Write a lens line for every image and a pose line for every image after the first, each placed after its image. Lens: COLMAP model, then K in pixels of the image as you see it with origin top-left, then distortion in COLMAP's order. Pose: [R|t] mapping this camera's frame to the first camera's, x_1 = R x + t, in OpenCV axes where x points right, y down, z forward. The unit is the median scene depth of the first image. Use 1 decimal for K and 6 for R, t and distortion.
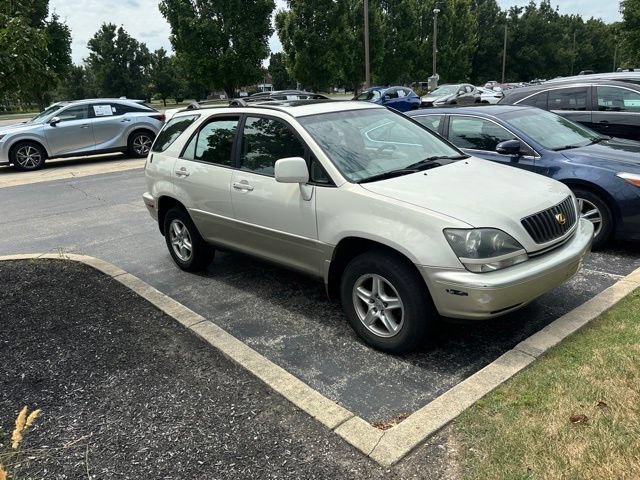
lens RADIAL K [[485.6, 0, 325.2], [0, 485.6, 228.9], [0, 0, 1]] dist [0.043507, -0.048284]
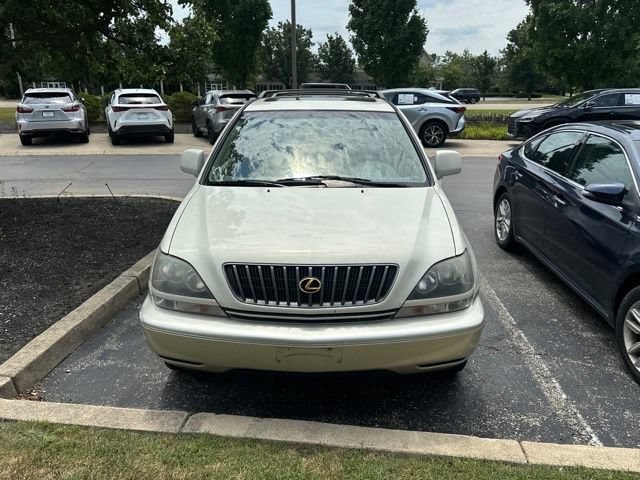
lens RADIAL K [[485.6, 0, 324.2], [0, 485.6, 236.7], [0, 0, 1]] dist [0.043507, -0.048284]
pose [[0.695900, 0.255500, -0.671151, 0.584304], [-0.234307, 0.964207, 0.124116, -0.110021], [0.678840, 0.070883, 0.730857, 0.309253]]
